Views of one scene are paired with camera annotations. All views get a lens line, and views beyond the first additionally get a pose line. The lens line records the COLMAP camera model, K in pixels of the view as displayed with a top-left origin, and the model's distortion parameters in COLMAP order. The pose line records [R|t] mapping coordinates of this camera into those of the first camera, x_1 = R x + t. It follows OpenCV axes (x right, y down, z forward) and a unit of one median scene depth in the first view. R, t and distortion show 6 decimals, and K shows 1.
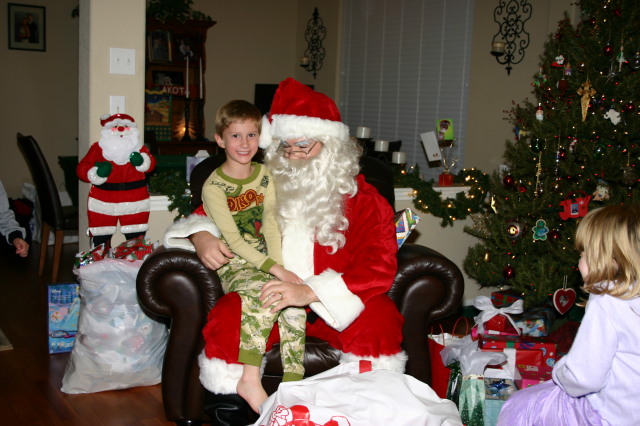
lens RADIAL K [[834.2, 0, 320.0], [0, 834.2, 213.0], [0, 0, 1]] dist [-0.020879, 0.040400]
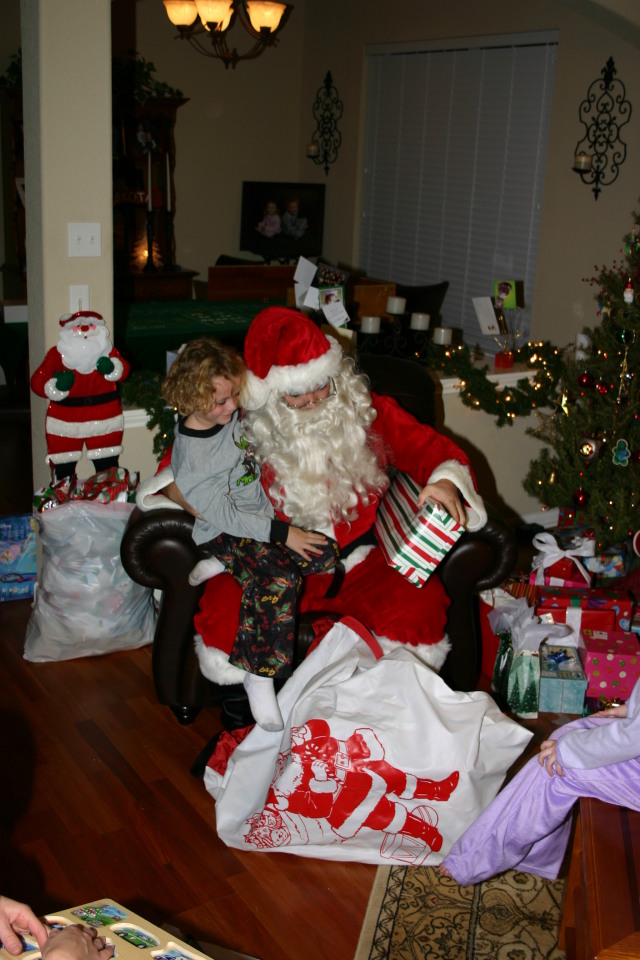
lens RADIAL K [[1247.2, 0, 320.0], [0, 1247.2, 480.0], [0, 0, 1]] dist [-0.022223, 0.029110]
pose [[0.999990, 0.004203, -0.001214, -0.017107], [-0.003934, 0.985339, 0.170562, -0.153026], [0.001913, -0.170555, 0.985346, -0.158784]]
